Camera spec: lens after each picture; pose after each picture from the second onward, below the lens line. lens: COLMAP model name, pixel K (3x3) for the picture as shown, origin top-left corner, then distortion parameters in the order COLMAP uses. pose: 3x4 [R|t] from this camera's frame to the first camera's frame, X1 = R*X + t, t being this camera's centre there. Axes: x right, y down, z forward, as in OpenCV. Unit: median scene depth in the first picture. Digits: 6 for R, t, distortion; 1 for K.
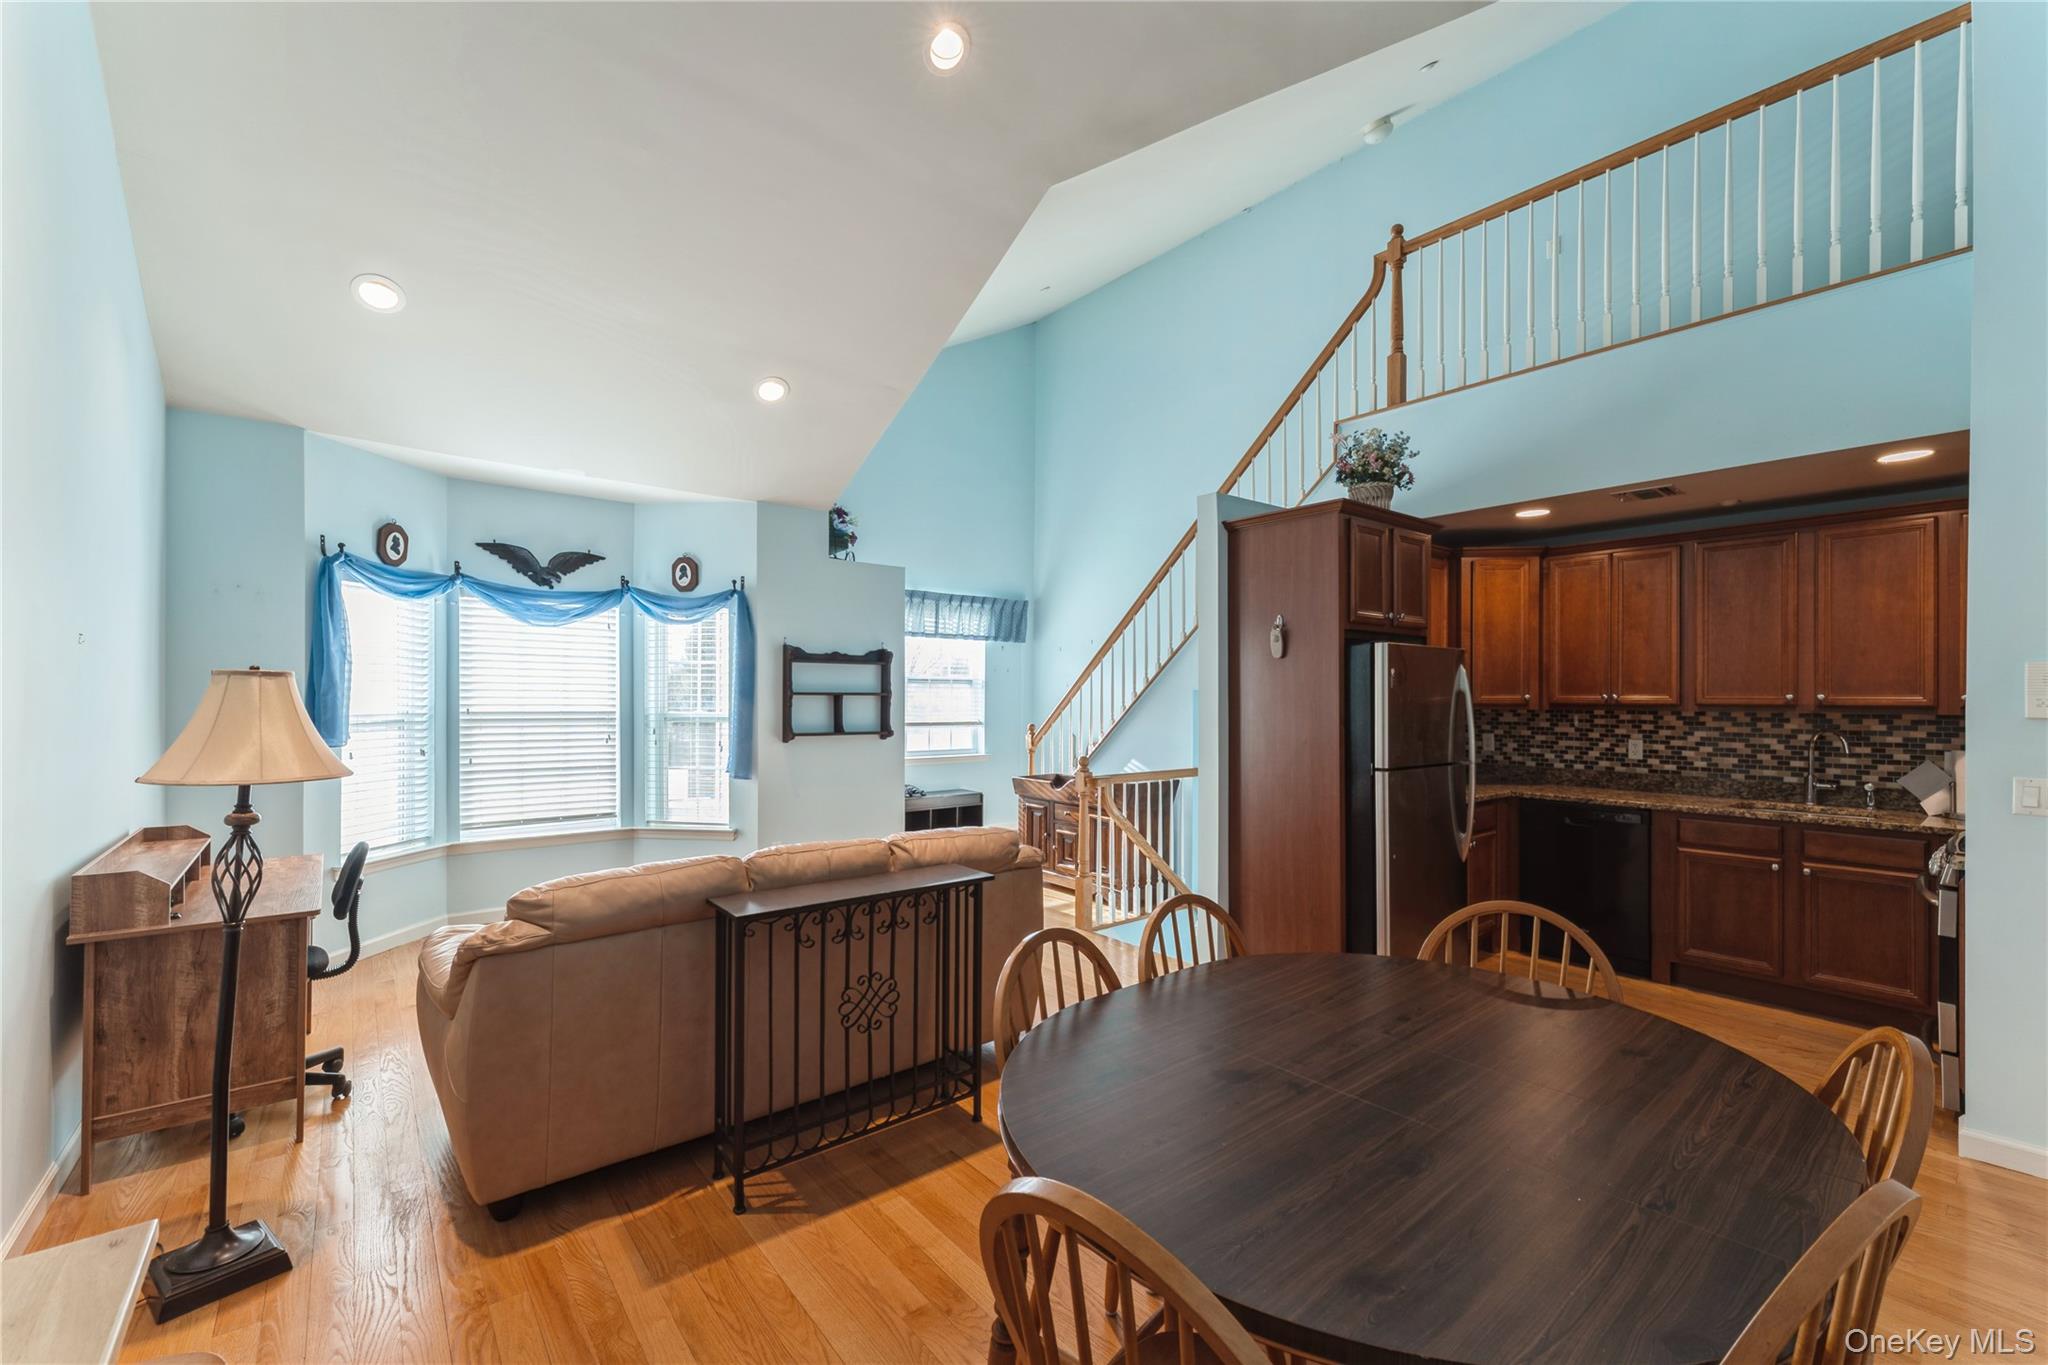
lens RADIAL K [[826.8, 0, 1036.5], [0, 826.8, 692.4], [0, 0, 1]] dist [-0.004169, -0.000811]
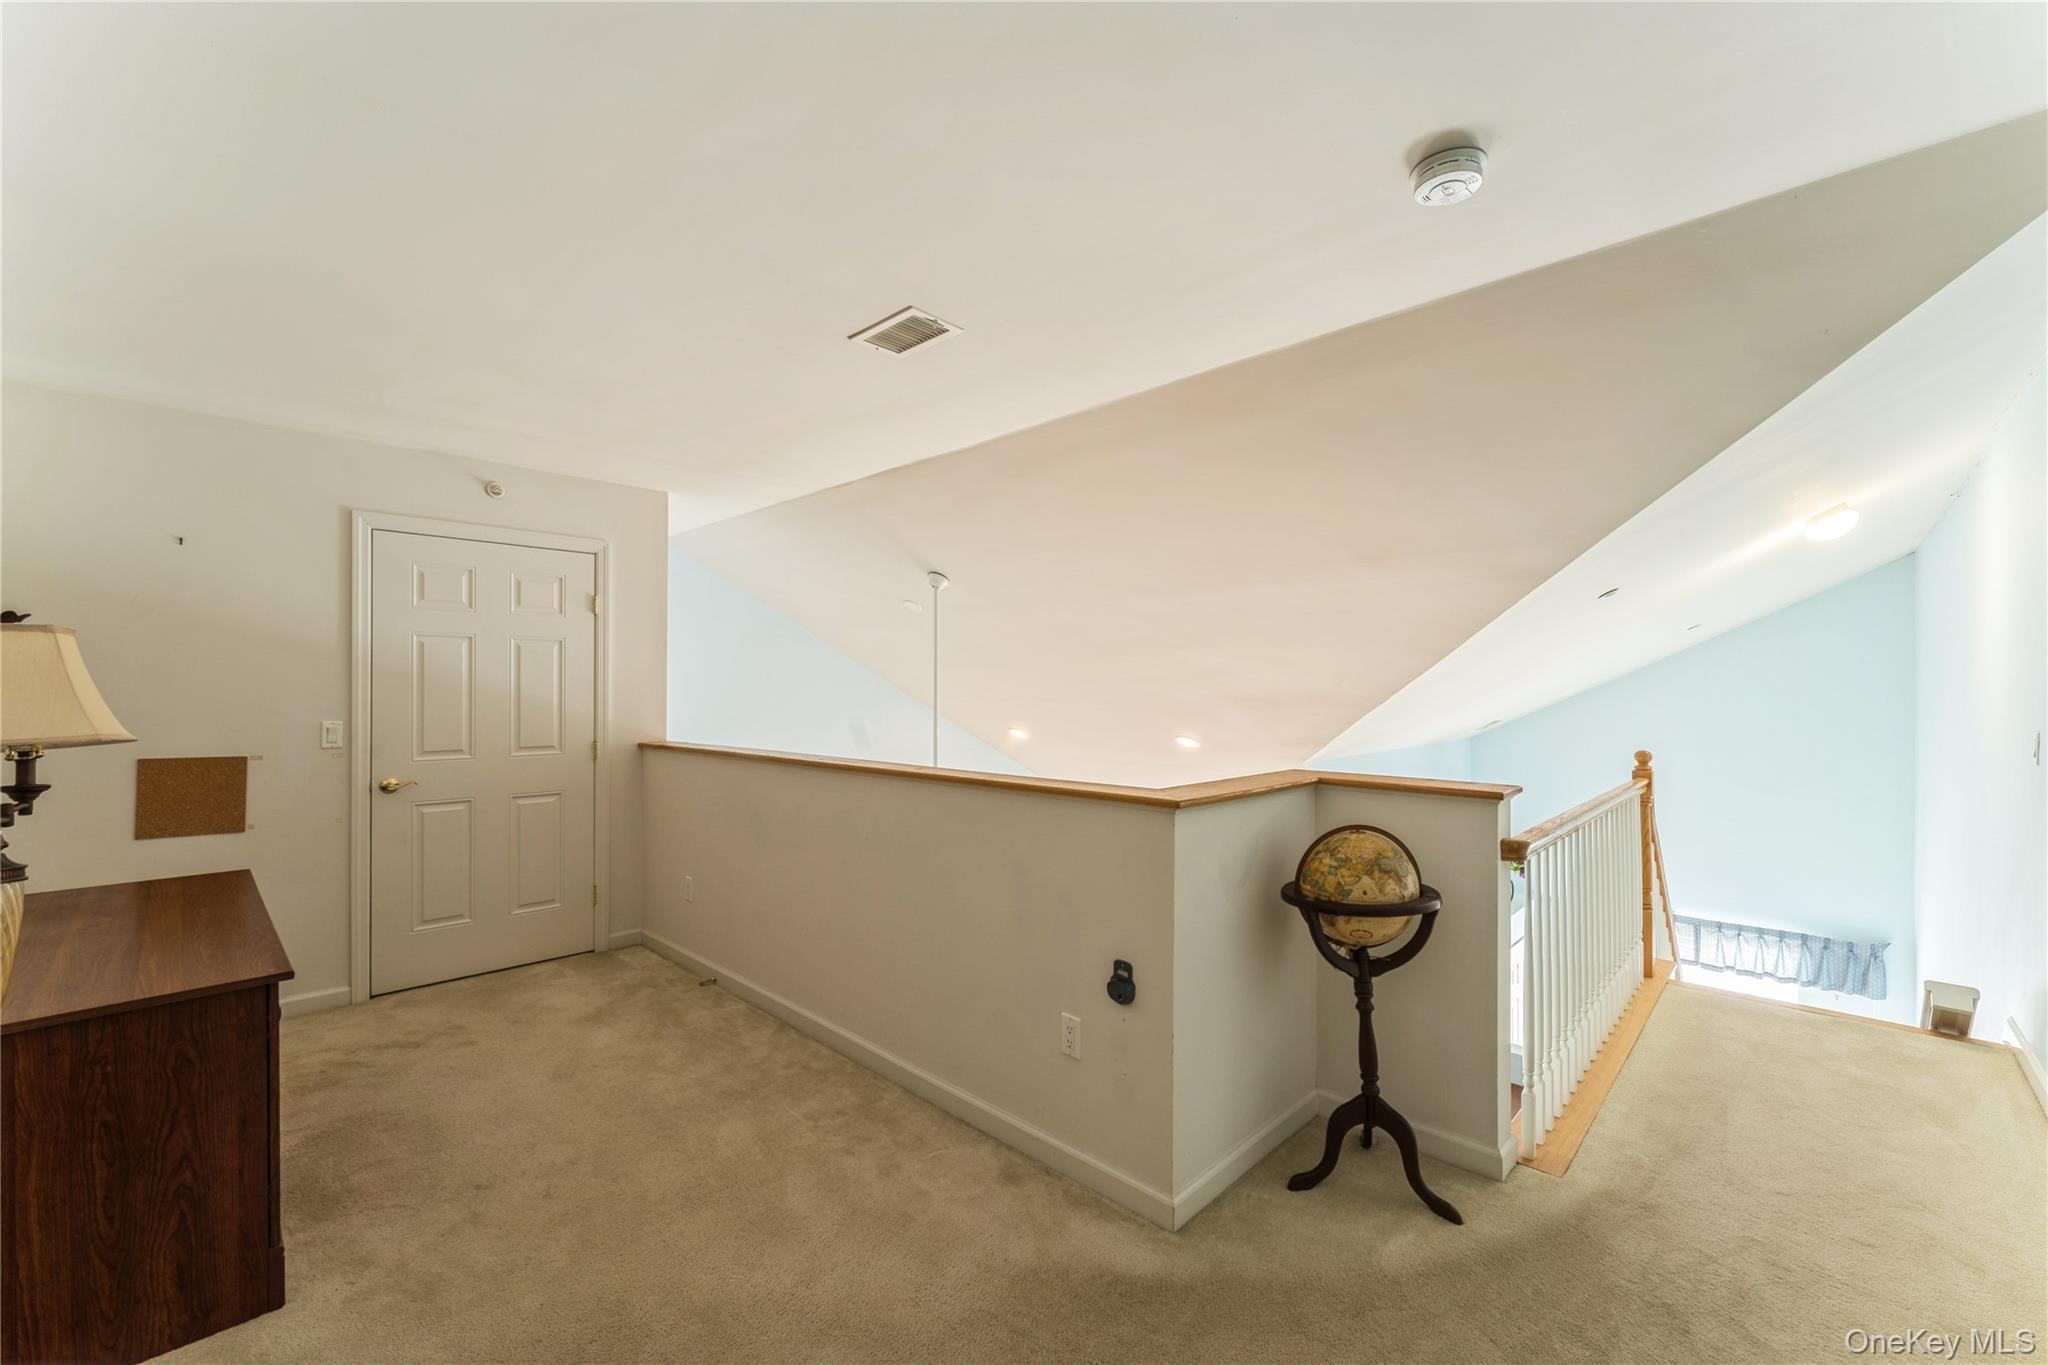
lens RADIAL K [[826.8, 0, 1015.8], [0, 826.8, 691.9], [0, 0, 1]] dist [-0.004169, -0.000811]
pose [[0.086195, 0.002374, -0.996275, 1.067583], [0.007985, 0.999963, 0.003074, -0.565409], [0.996246, -0.008220, 0.086172, 0.288108]]
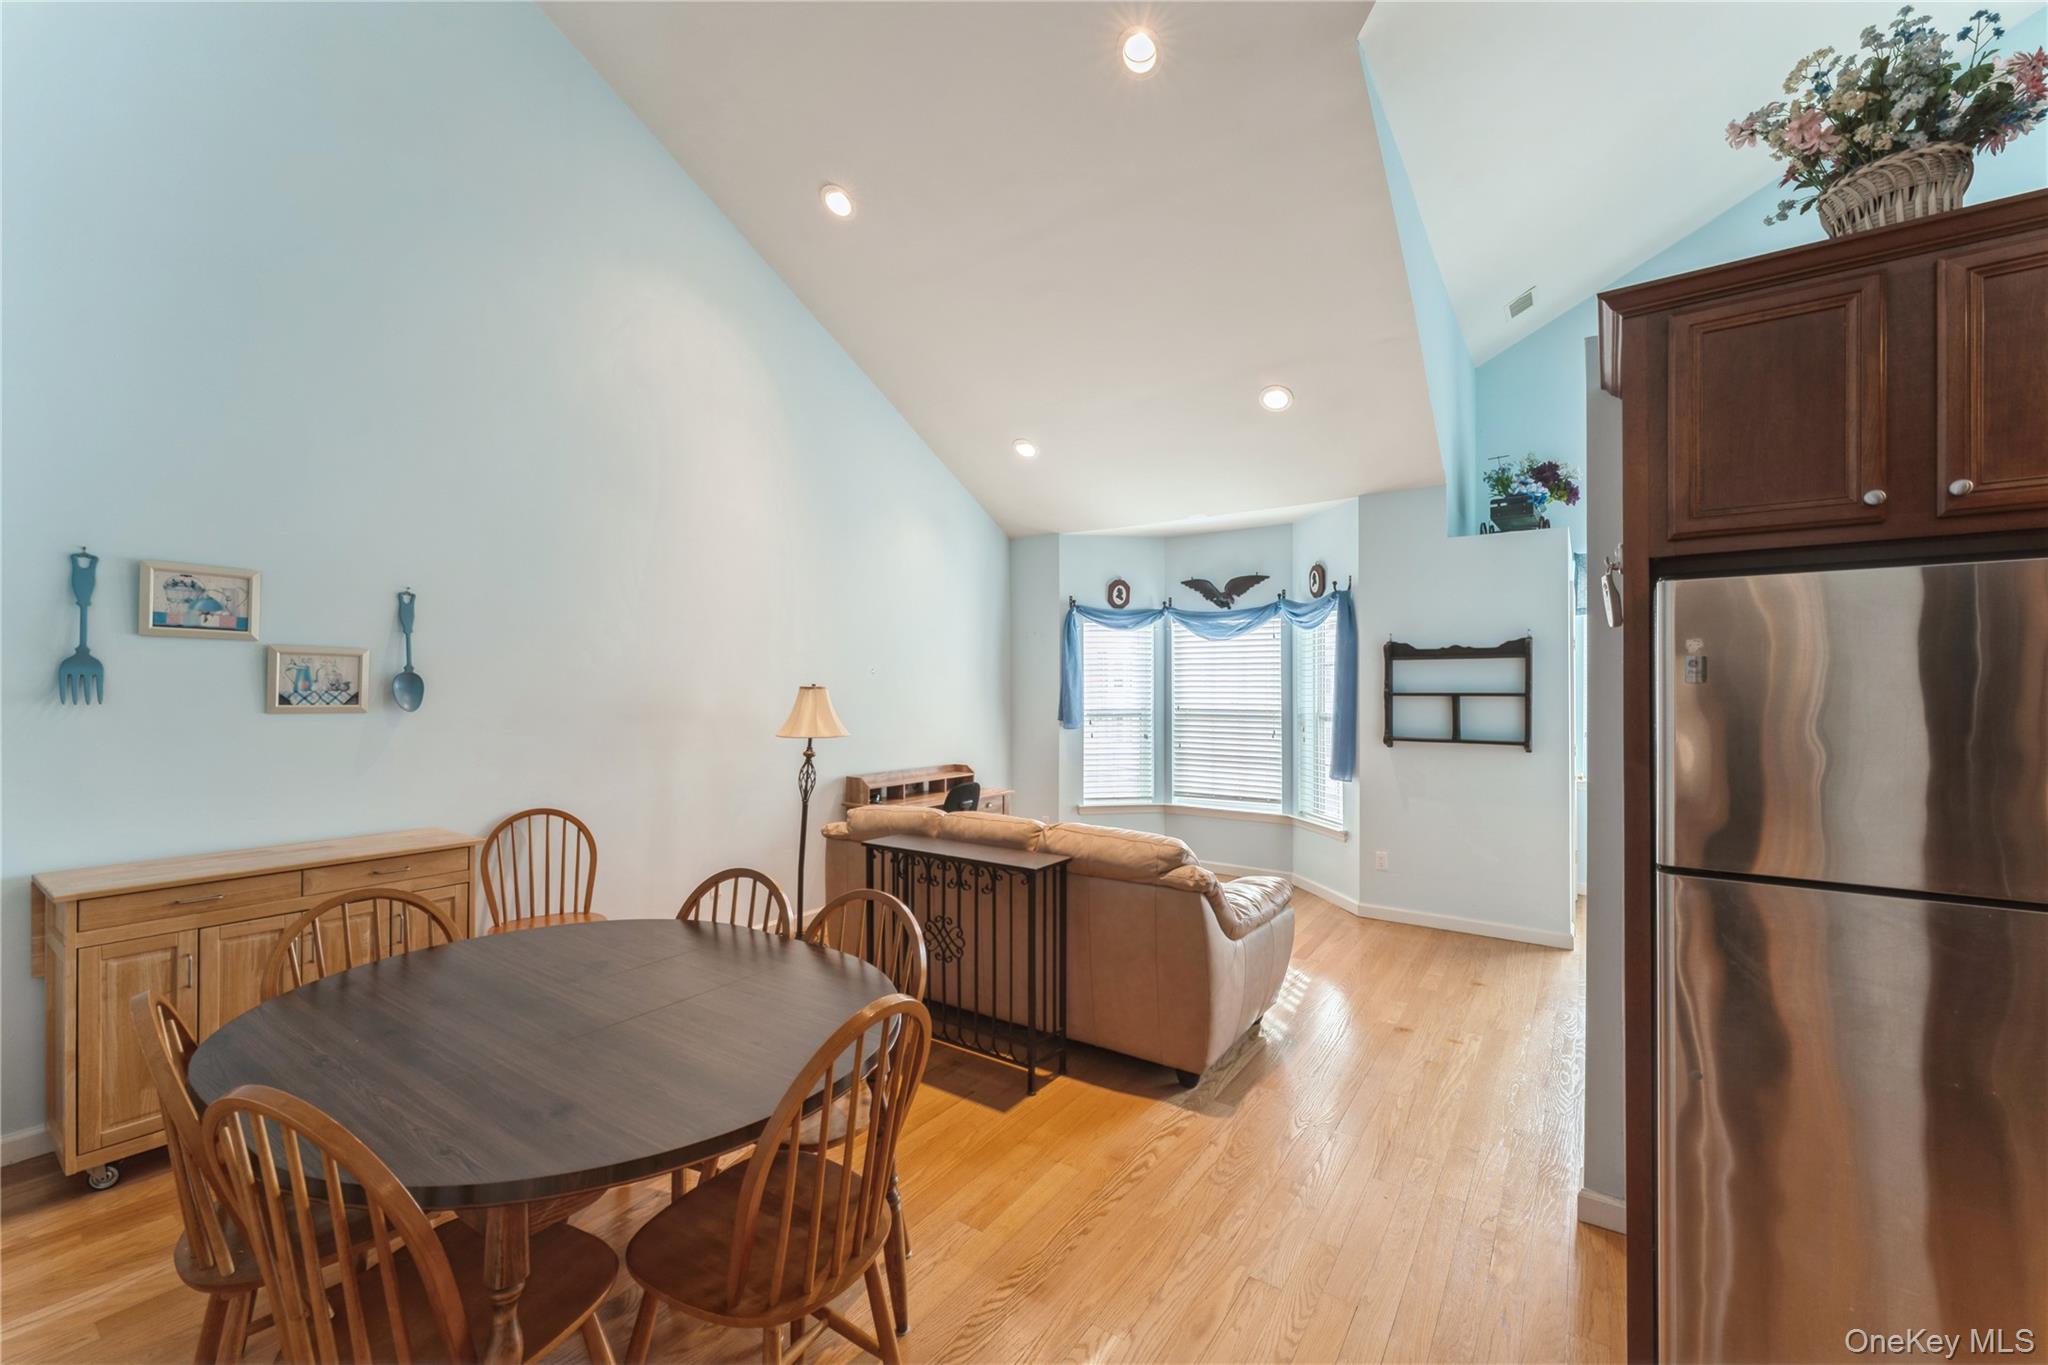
lens RADIAL K [[826.8, 0, 1013.1], [0, 826.8, 691.6], [0, 0, 1]] dist [-0.004169, -0.000811]
pose [[0.256737, -0.004665, -0.966470, 0.509274], [0.004793, 0.999982, -0.003553, -0.000632], [0.966470, -0.003720, 0.256754, 0.372653]]
